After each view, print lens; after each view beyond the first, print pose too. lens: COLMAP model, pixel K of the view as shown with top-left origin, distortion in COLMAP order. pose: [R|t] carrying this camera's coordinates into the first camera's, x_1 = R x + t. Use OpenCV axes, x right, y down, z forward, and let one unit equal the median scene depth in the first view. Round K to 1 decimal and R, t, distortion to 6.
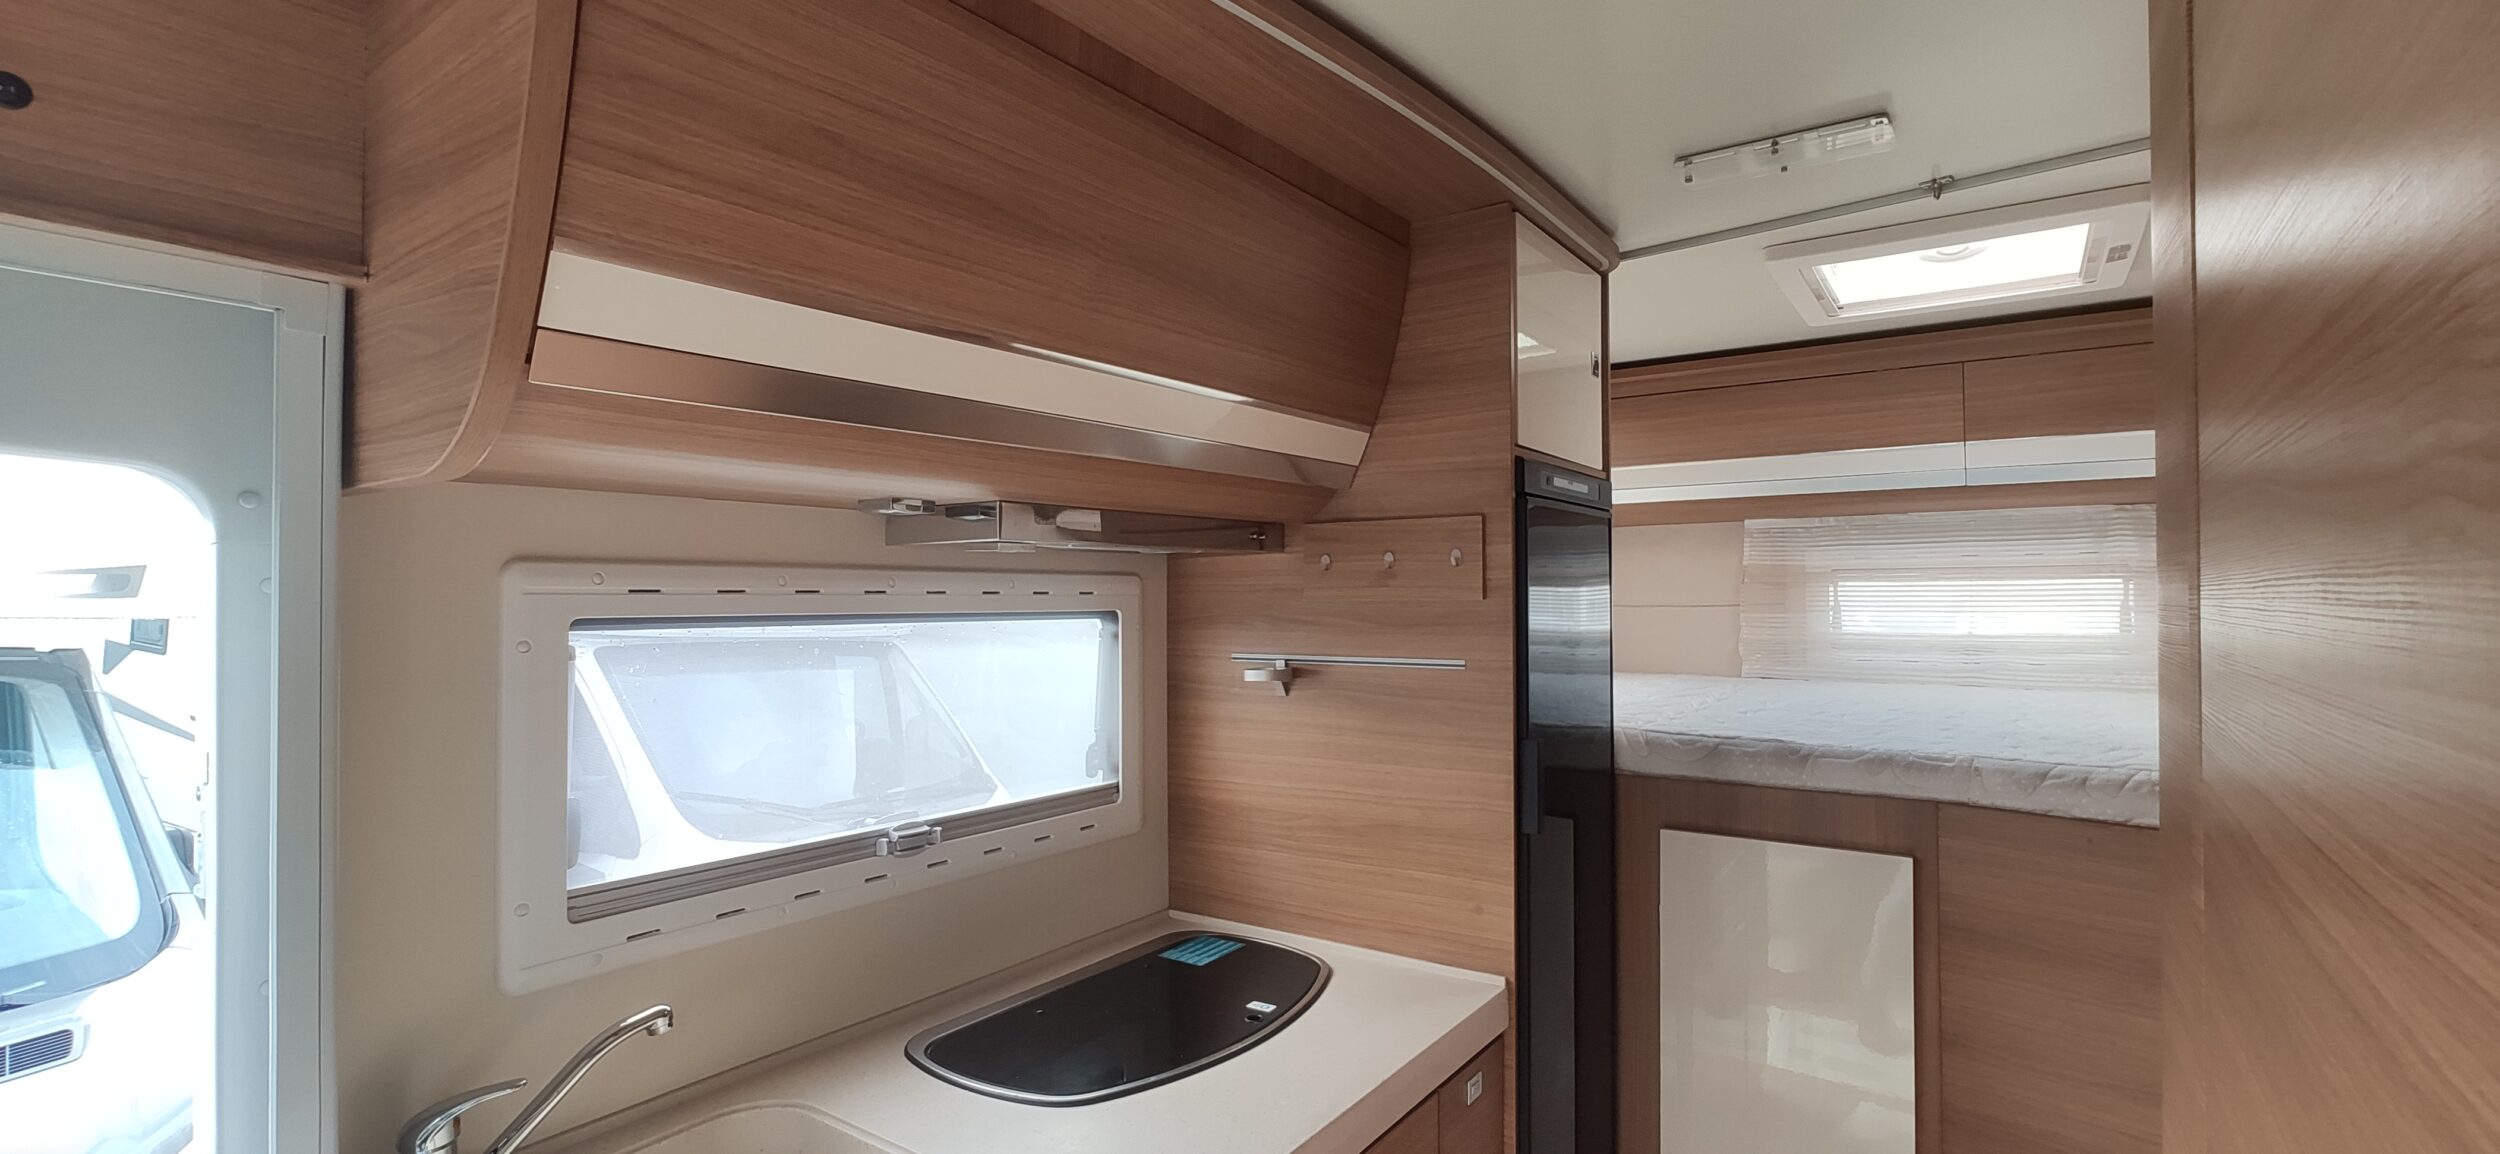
lens RADIAL K [[1107.4, 0, 1262.8], [0, 1107.4, 580.9], [0, 0, 1]] dist [-0.039279, 0.031481]
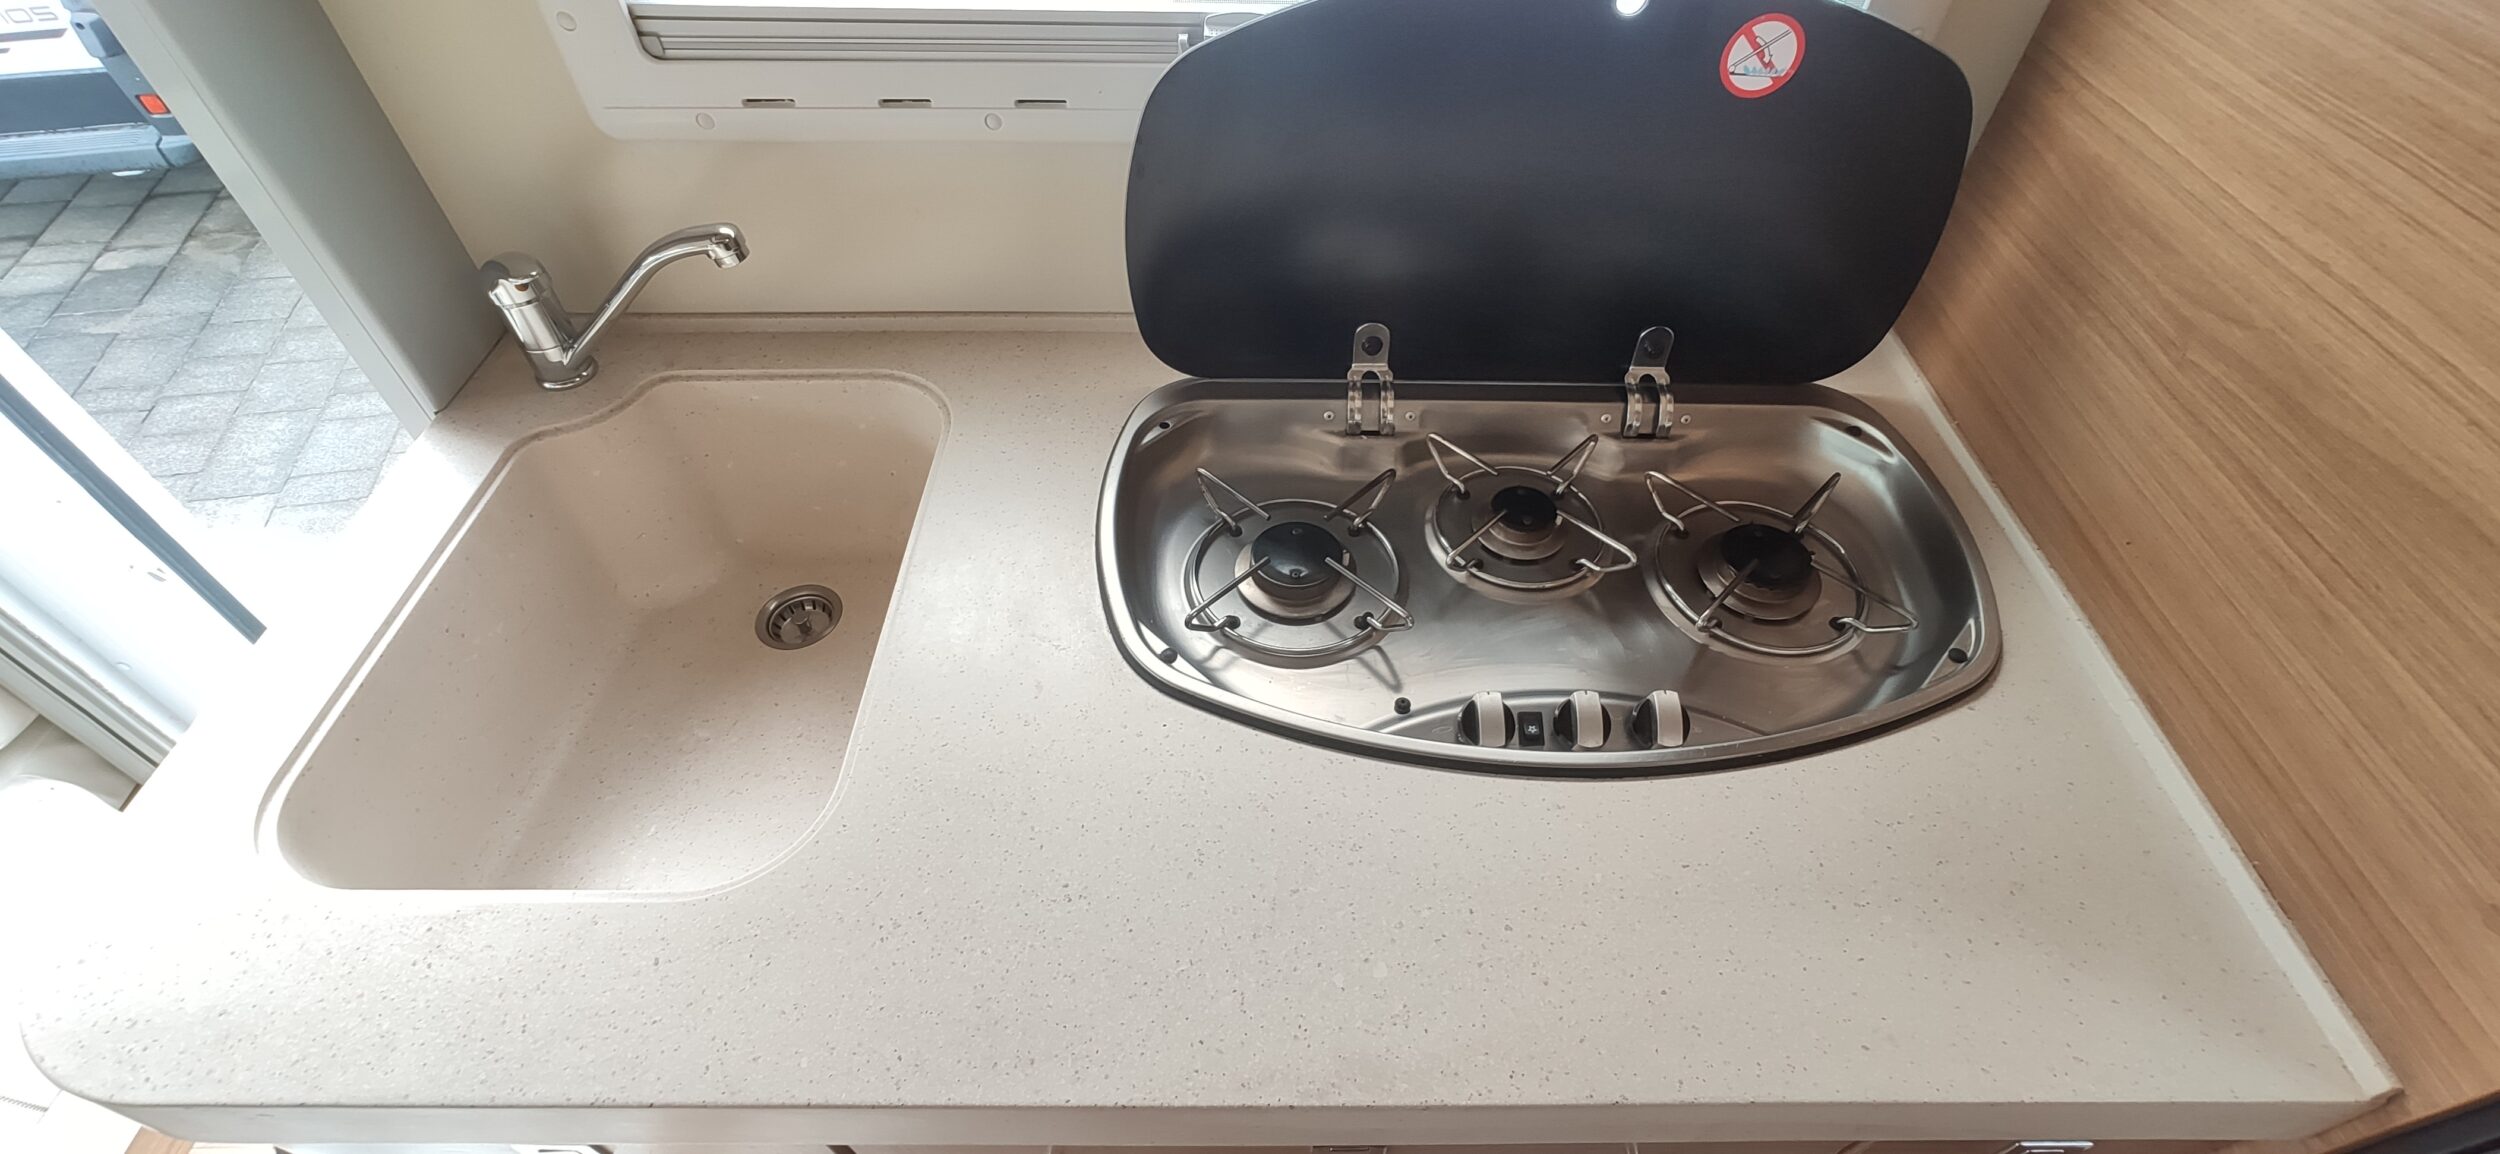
lens RADIAL K [[1097.0, 0, 1260.3], [0, 1097.0, 586.3], [0, 0, 1]] dist [-0.003195, -0.000066]
pose [[0.567858, 0.617480, -0.544295, 0.110800], [0.004319, 0.659008, 0.752123, 0.013405], [0.823115, -0.429450, 0.371556, 0.652916]]
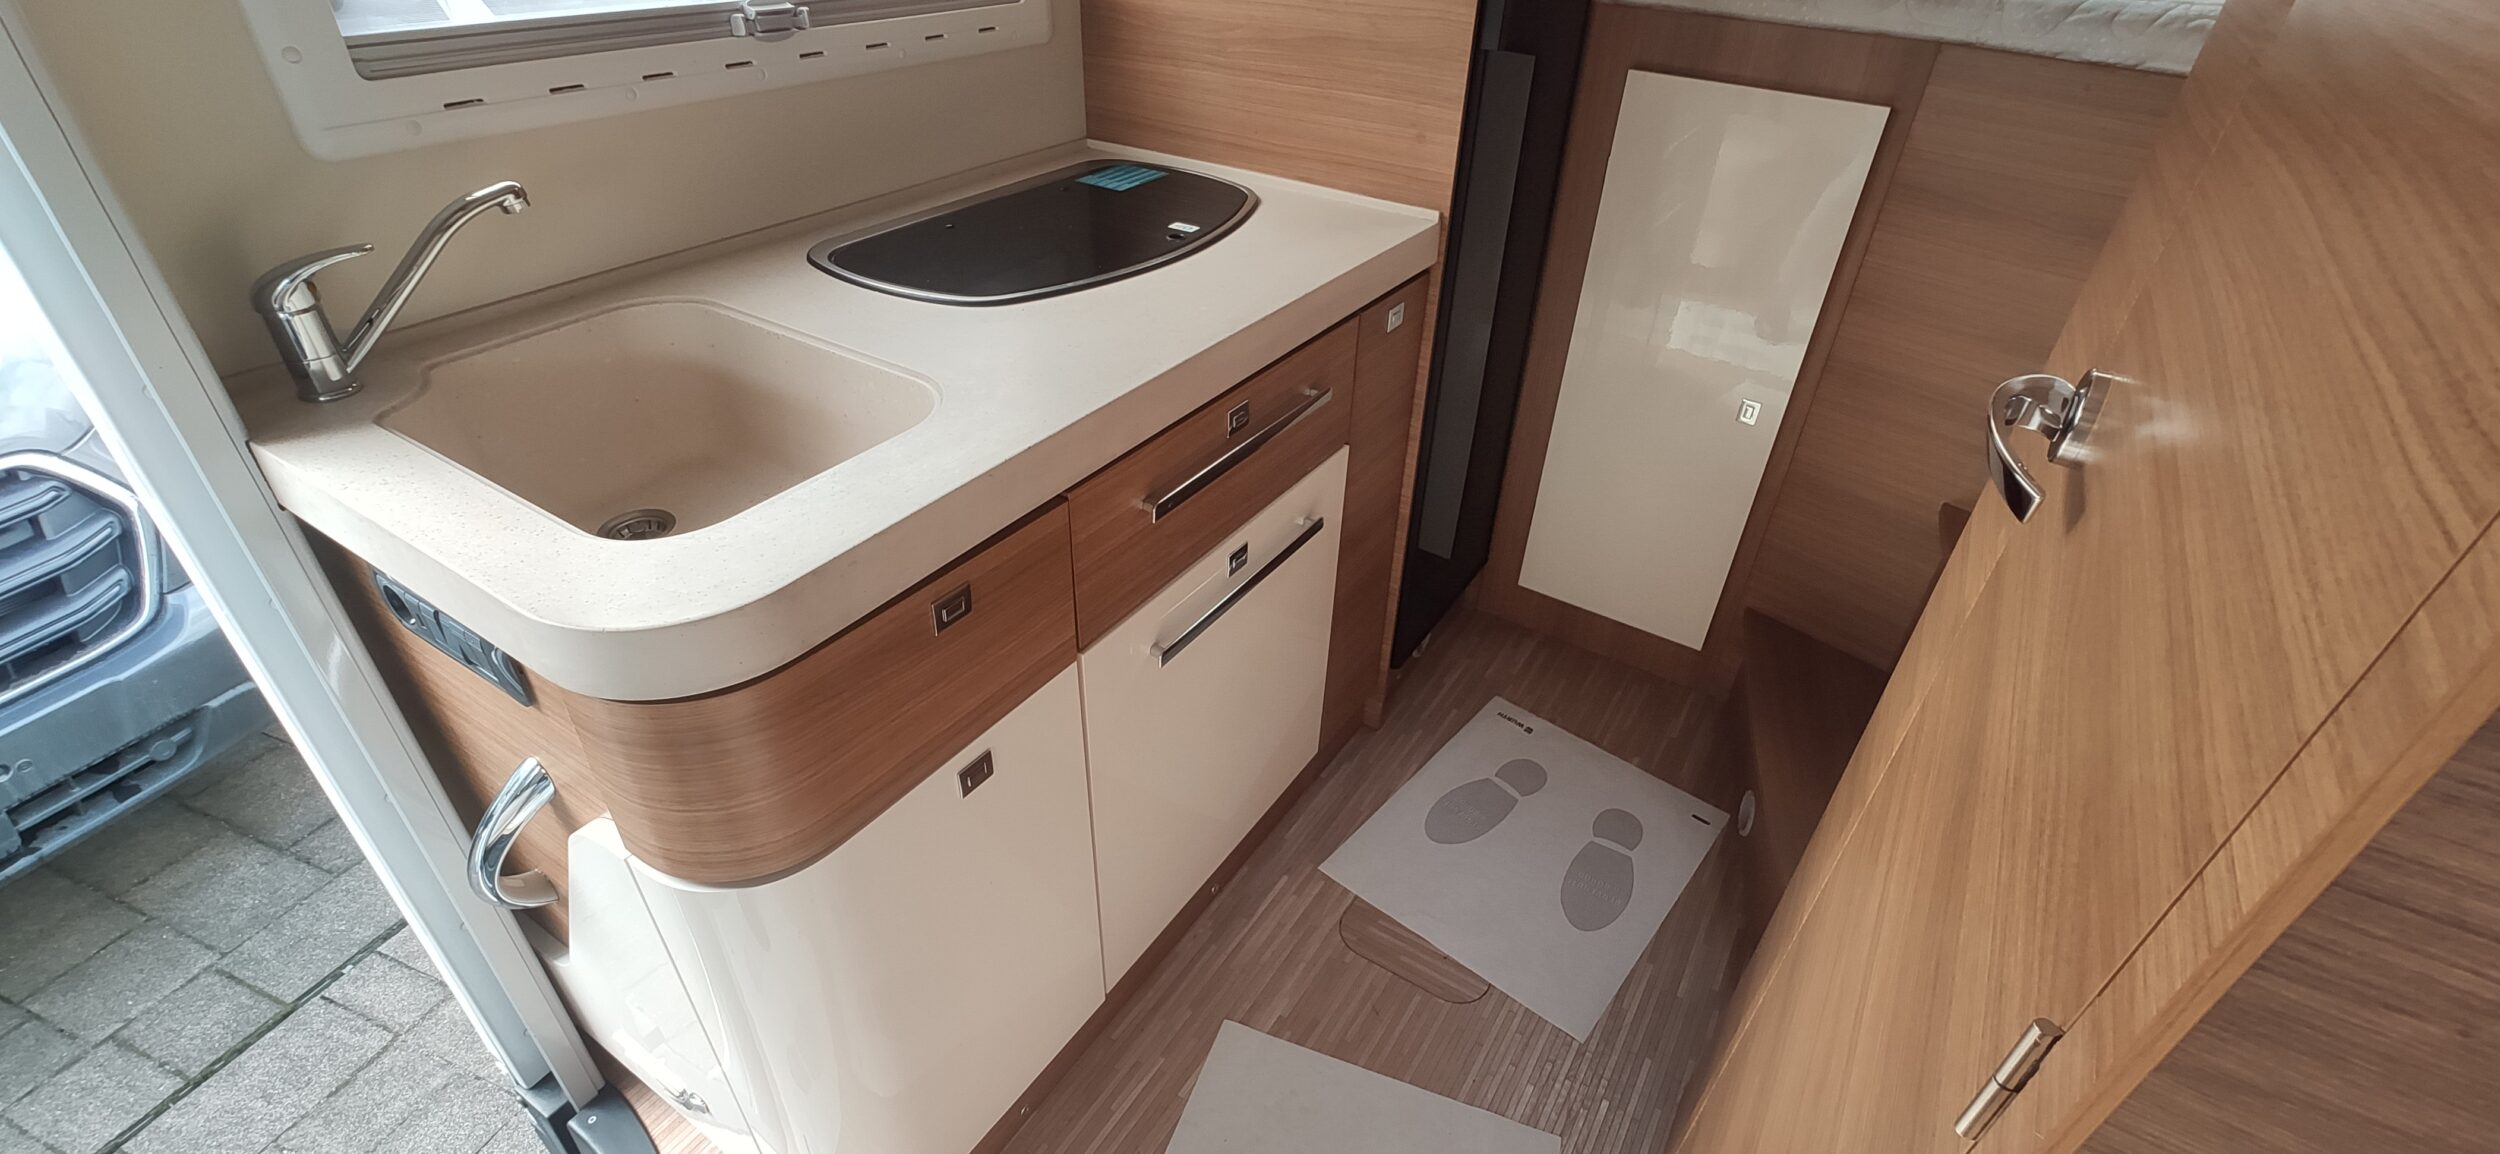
lens RADIAL K [[1097.0, 0, 1260.3], [0, 1097.0, 586.3], [0, 0, 1]] dist [-0.003195, -0.000066]
pose [[0.998089, 0.011216, 0.060773, 0.009323], [-0.044294, 0.815584, 0.576941, 0.080495], [-0.043095, -0.578530, 0.814522, 0.037415]]
